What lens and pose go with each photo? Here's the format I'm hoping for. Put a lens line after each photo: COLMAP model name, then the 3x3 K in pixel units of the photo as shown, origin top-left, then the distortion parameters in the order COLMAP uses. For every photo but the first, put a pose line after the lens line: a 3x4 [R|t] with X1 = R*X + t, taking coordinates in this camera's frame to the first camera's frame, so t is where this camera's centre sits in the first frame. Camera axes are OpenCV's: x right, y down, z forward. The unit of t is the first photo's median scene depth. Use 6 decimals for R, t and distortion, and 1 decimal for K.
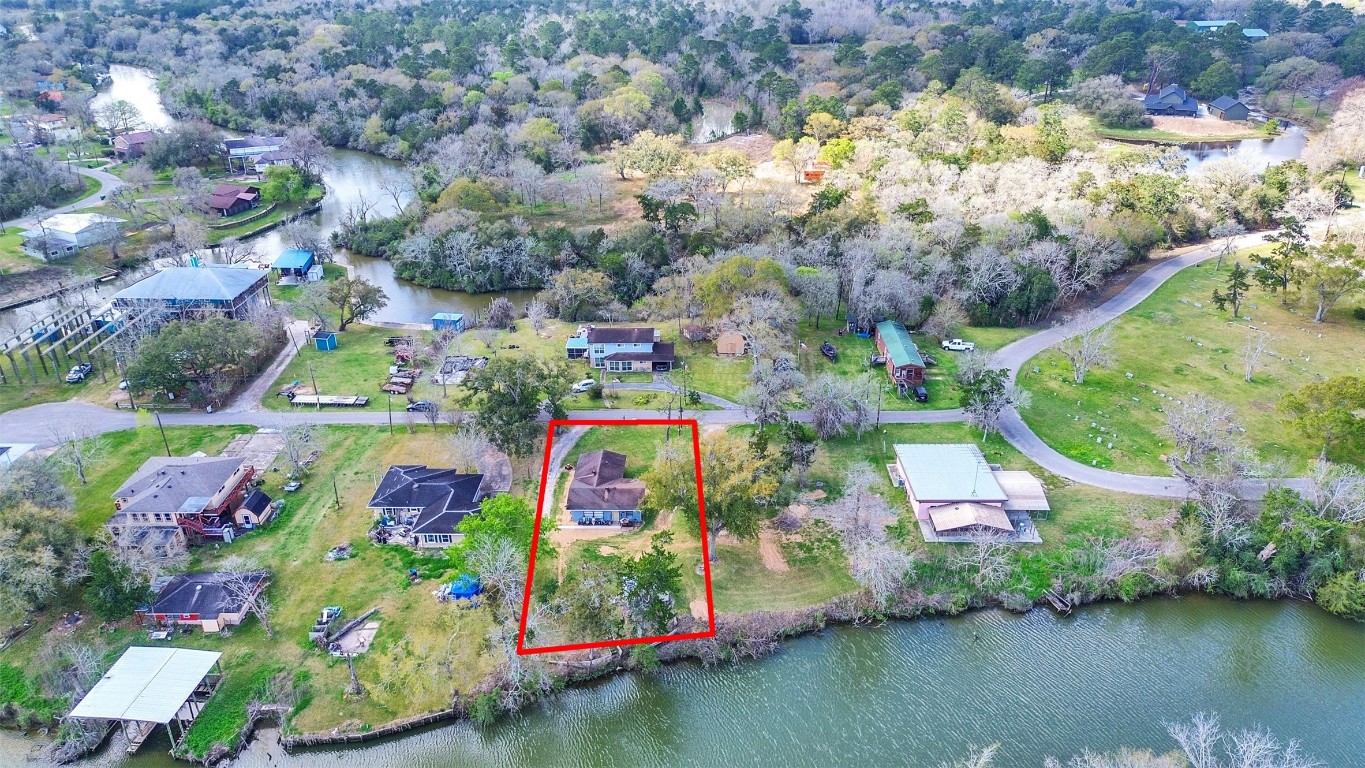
lens RADIAL K [[967.6, 0, 682.5], [0, 967.6, 384.0], [0, 0, 1]] dist [0.082018, -0.097662]
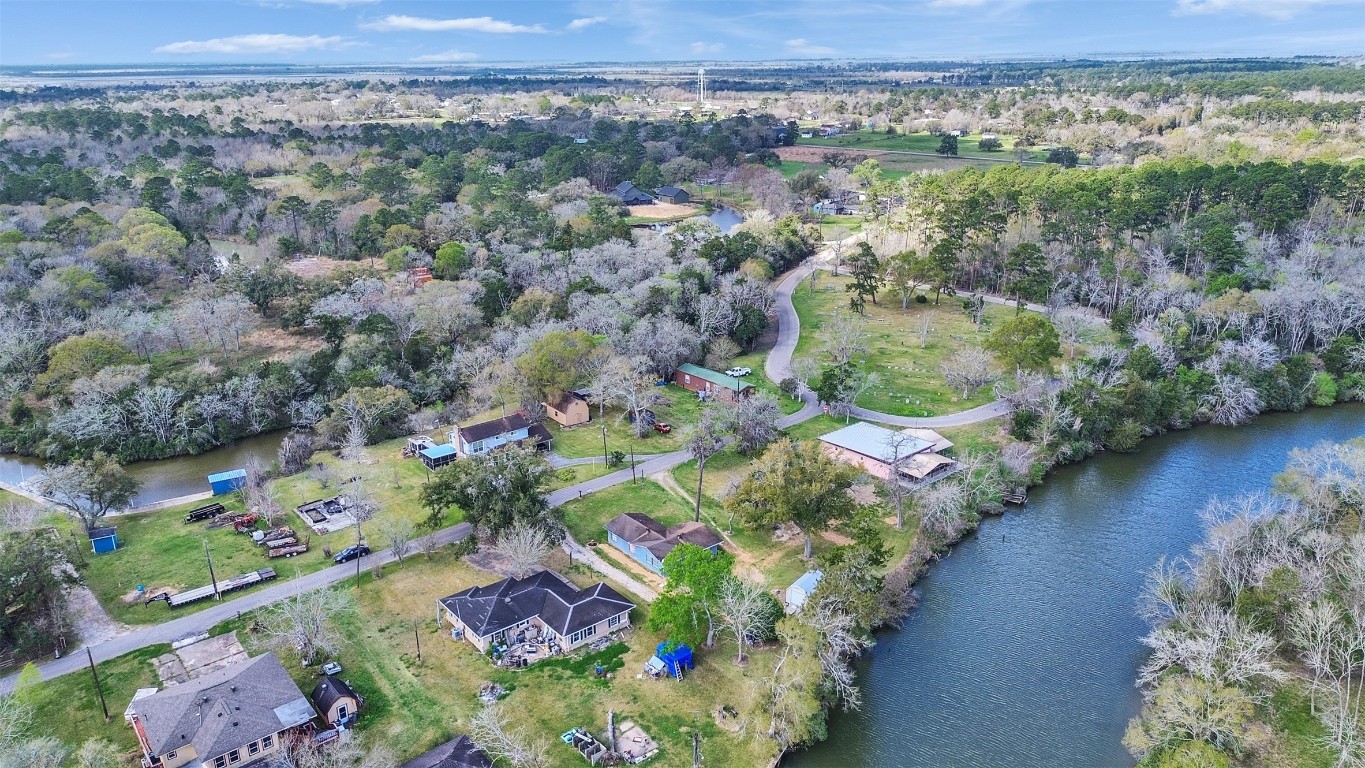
lens RADIAL K [[965.8, 0, 682.5], [0, 965.8, 384.0], [0, 0, 1]] dist [0.068759, -0.061518]
pose [[0.760060, -0.206428, 0.616196, -0.620573], [0.287955, 0.957019, -0.034580, -0.006575], [-0.582573, 0.203719, 0.786834, 0.164377]]
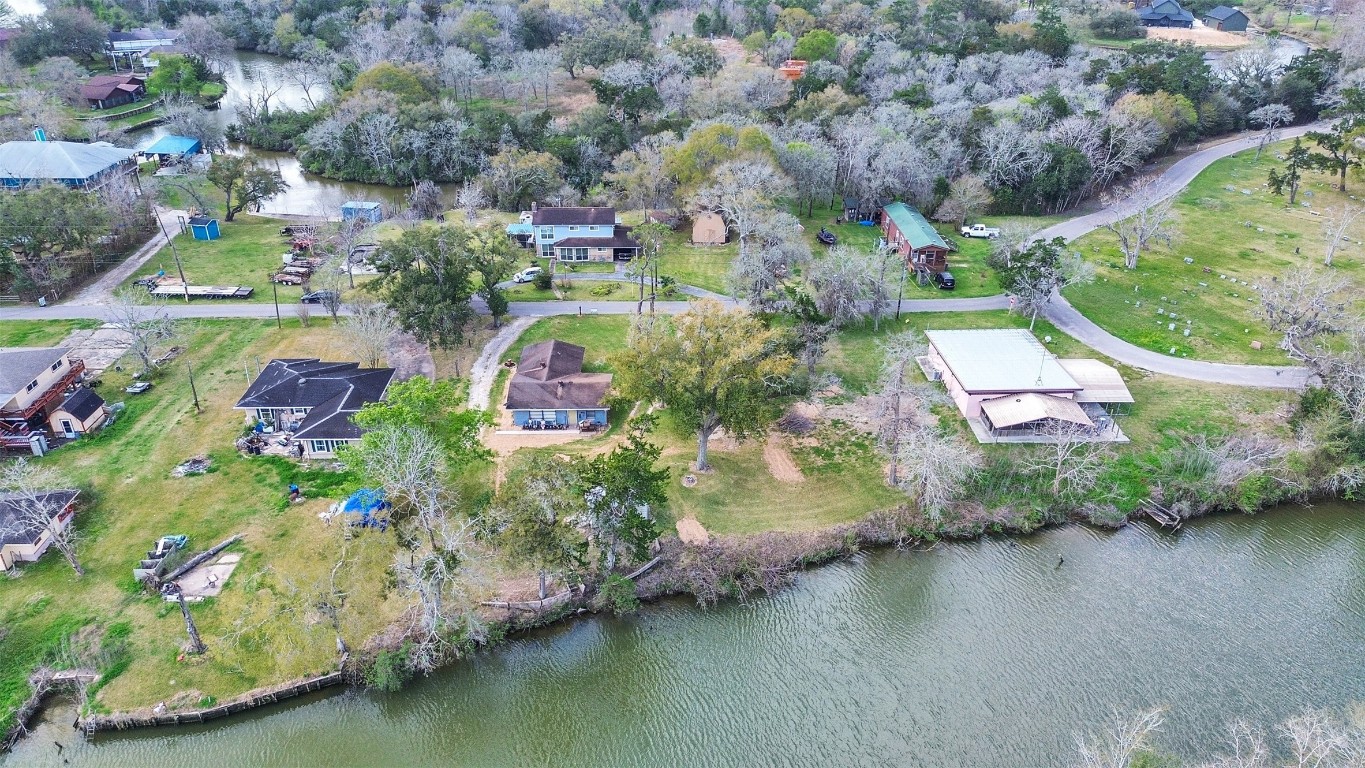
lens RADIAL K [[965.8, 0, 682.5], [0, 965.8, 384.0], [0, 0, 1]] dist [0.068759, -0.061518]
pose [[0.998596, -0.007696, 0.052410, -0.020801], [0.006084, 0.999506, 0.030843, 0.081134], [-0.052621, -0.030481, 0.998149, 0.225752]]
